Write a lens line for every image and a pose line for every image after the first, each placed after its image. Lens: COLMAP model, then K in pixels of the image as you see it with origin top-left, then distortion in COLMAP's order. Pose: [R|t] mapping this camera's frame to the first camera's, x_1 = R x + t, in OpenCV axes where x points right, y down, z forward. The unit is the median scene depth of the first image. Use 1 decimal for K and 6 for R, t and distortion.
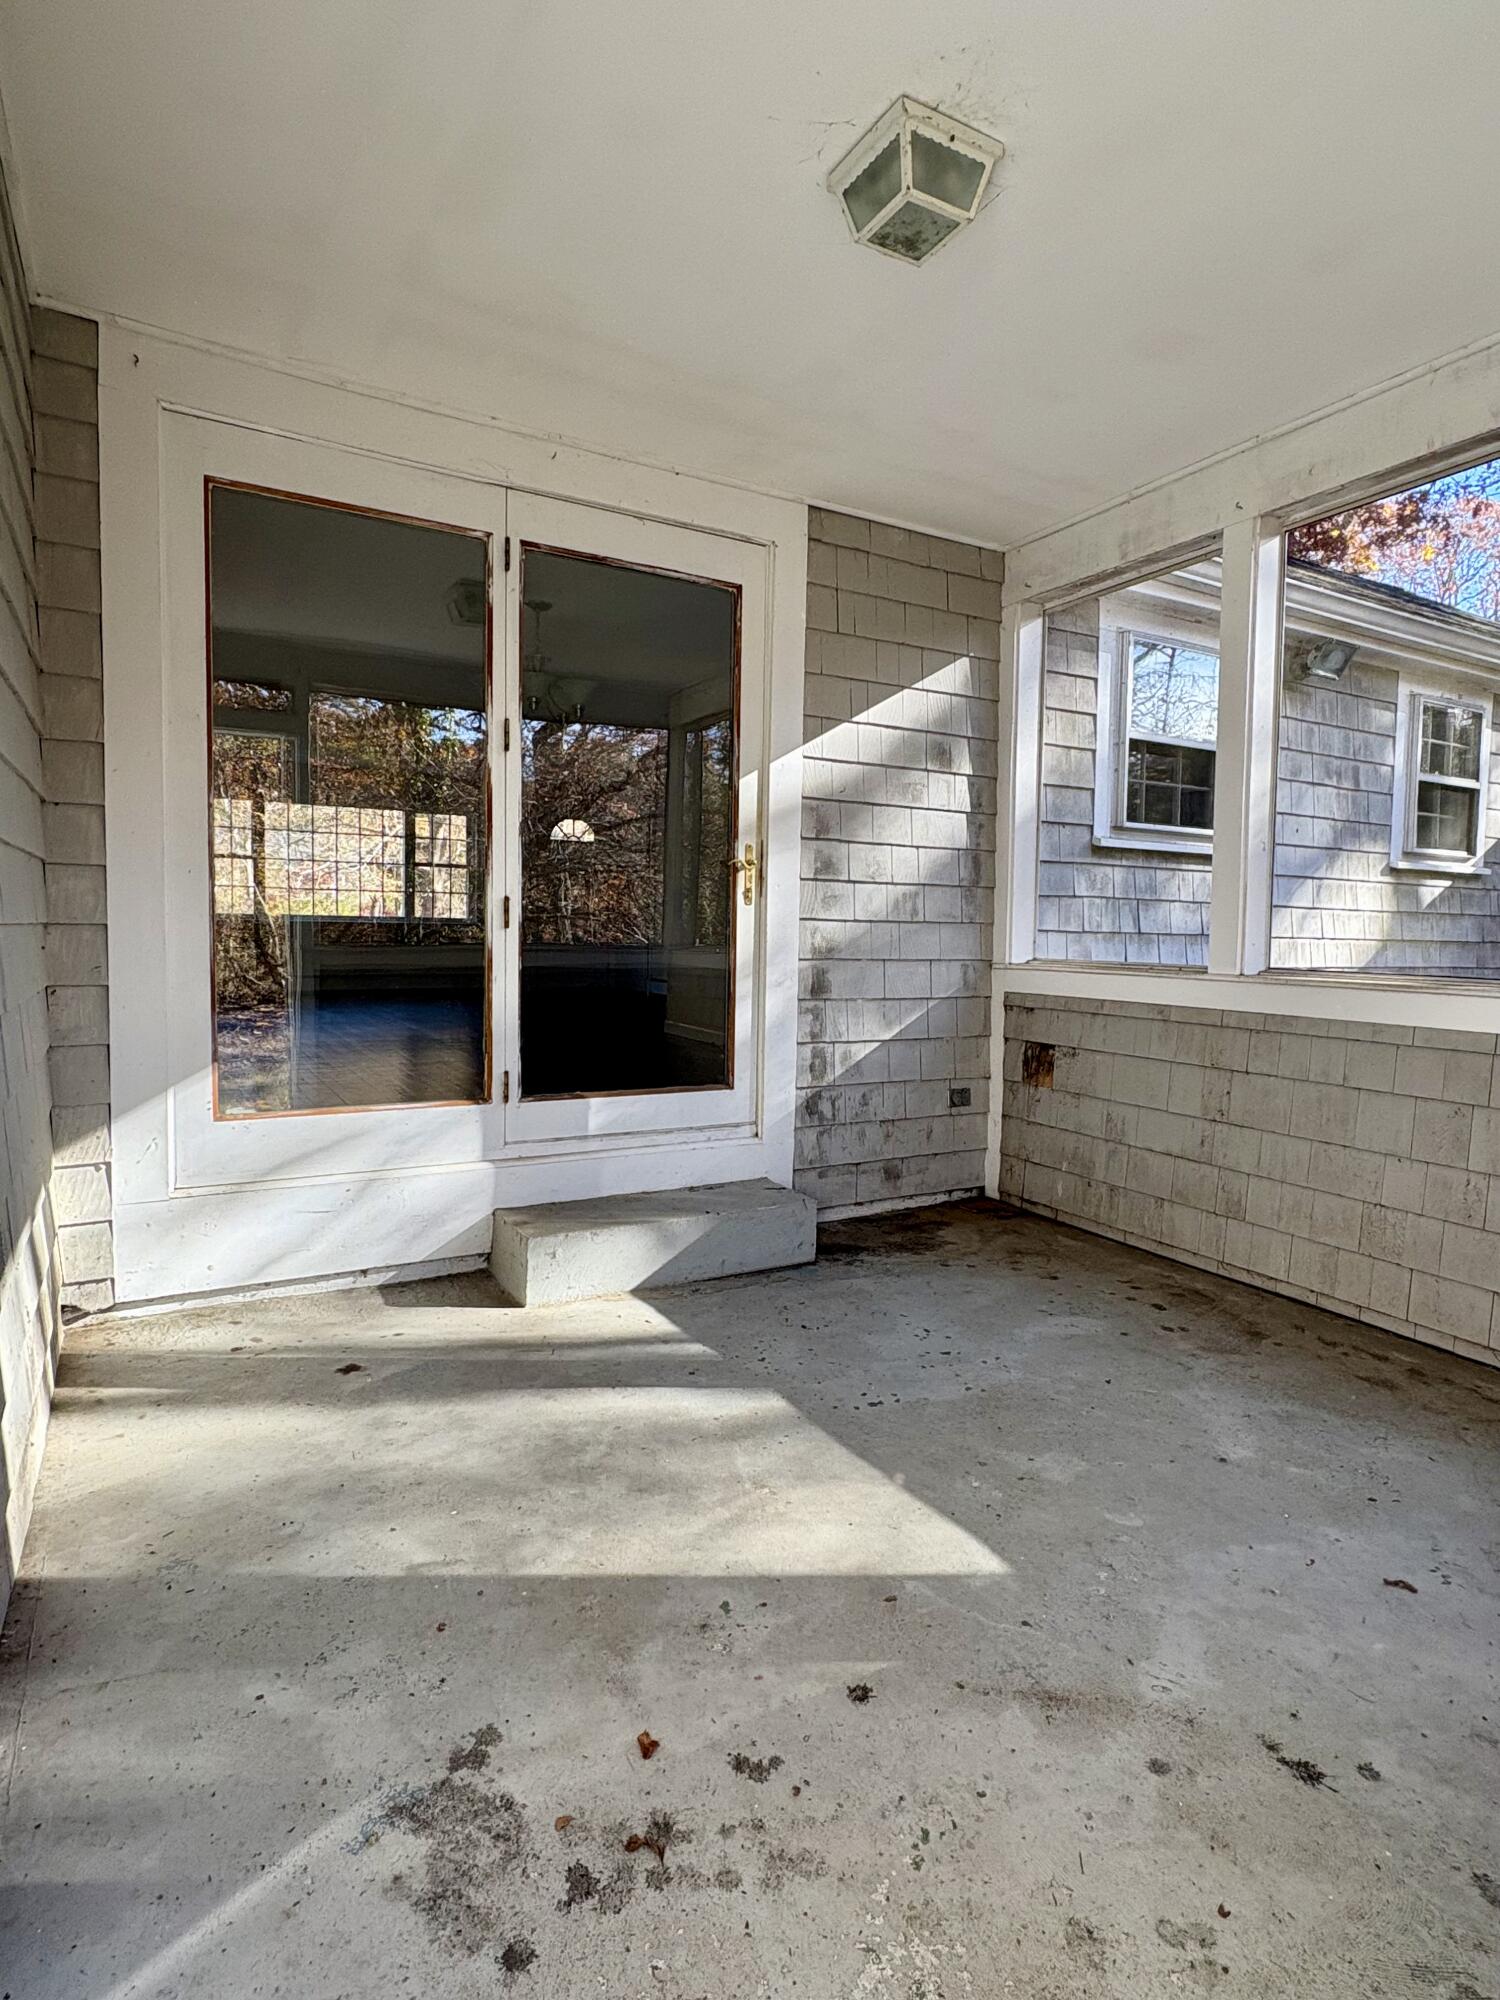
lens RADIAL K [[1060.7, 0, 748.7], [0, 1060.7, 995.7], [0, 0, 1]] dist [0.000085, 0.000299]
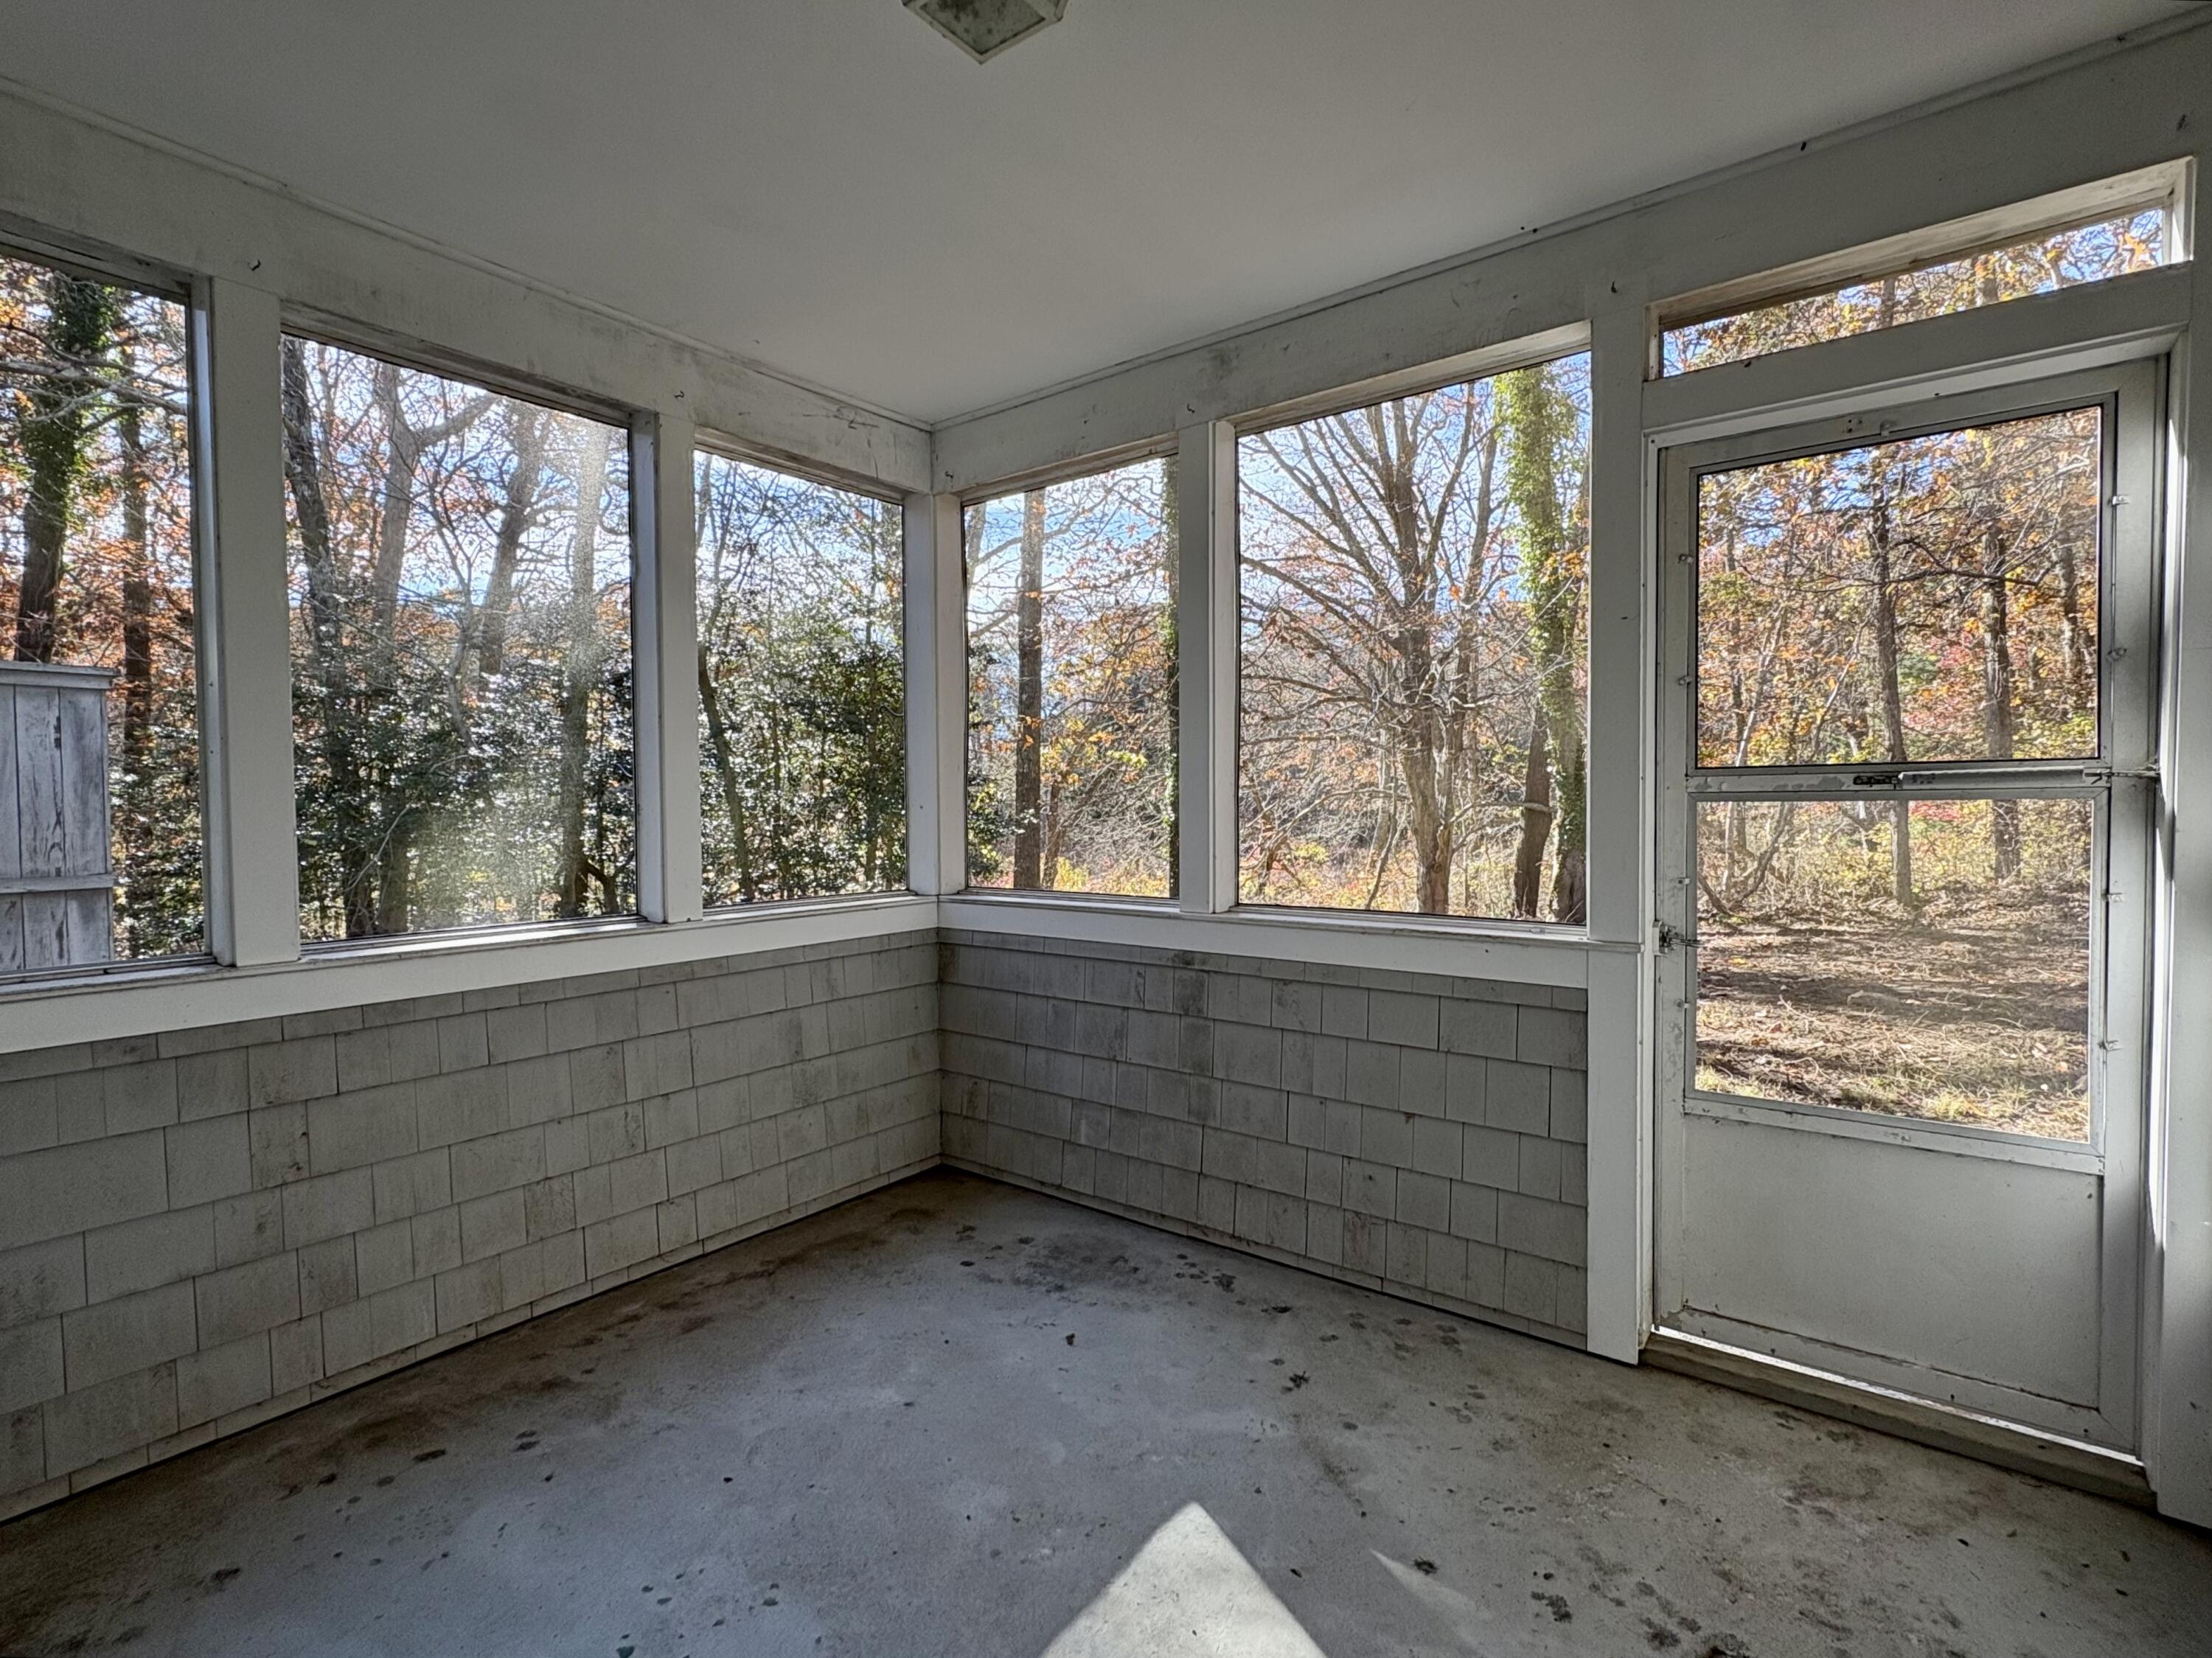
lens RADIAL K [[1040.8, 0, 1106.2], [0, 1040.8, 832.6], [0, 0, 1]] dist [0.001278, 0.000386]
pose [[-0.388876, -0.041805, 0.920341, -0.438570], [0.061380, 0.995575, 0.071158, -0.144969], [-0.919243, 0.084162, -0.384590, 0.944029]]
